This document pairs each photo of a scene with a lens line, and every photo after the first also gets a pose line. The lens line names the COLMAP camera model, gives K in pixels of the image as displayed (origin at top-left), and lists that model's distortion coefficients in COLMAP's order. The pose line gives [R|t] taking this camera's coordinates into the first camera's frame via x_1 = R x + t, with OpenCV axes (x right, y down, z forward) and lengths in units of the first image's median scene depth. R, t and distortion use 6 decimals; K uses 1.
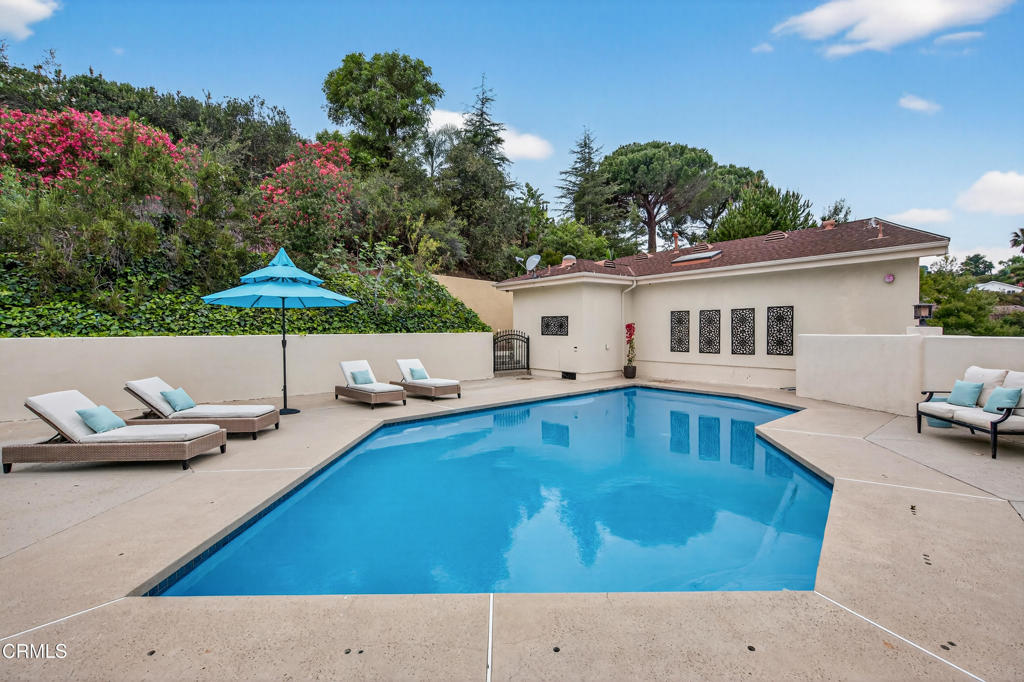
lens RADIAL K [[456.8, 0, 507.8], [0, 456.8, 343.4], [0, 0, 1]] dist [-0.001537, -0.000895]
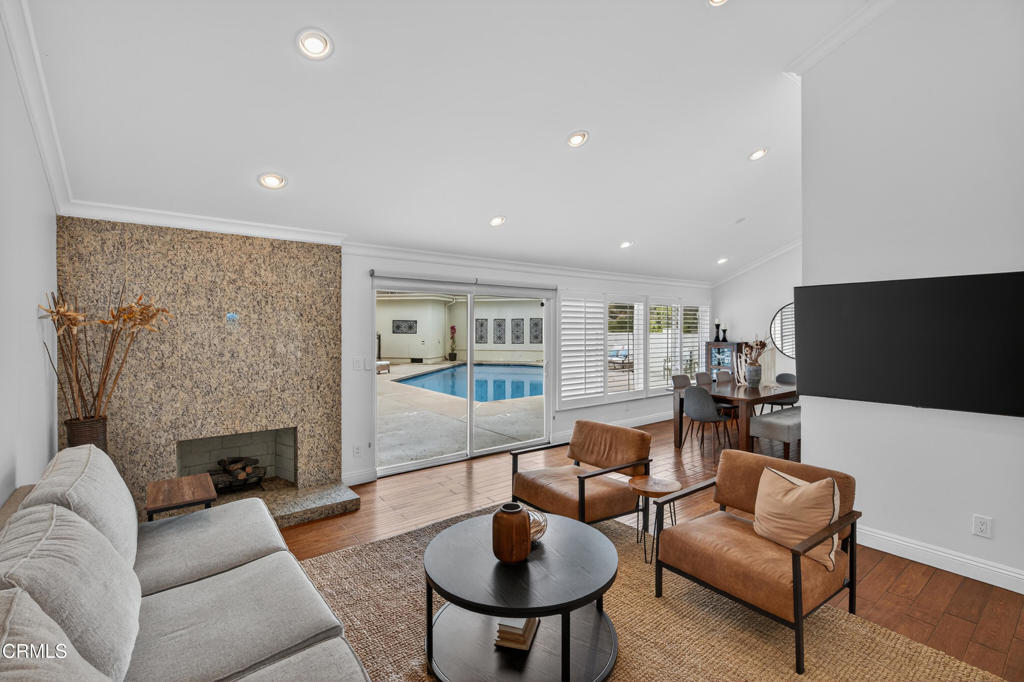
lens RADIAL K [[456.8, 0, 510.5], [0, 456.8, 331.5], [0, 0, 1]] dist [-0.001537, -0.000895]
pose [[0.799382, 0.002723, 0.600817, -0.526416], [0.013166, 0.999670, -0.022048, 0.012791], [-0.600679, 0.025535, 0.799082, -0.383158]]
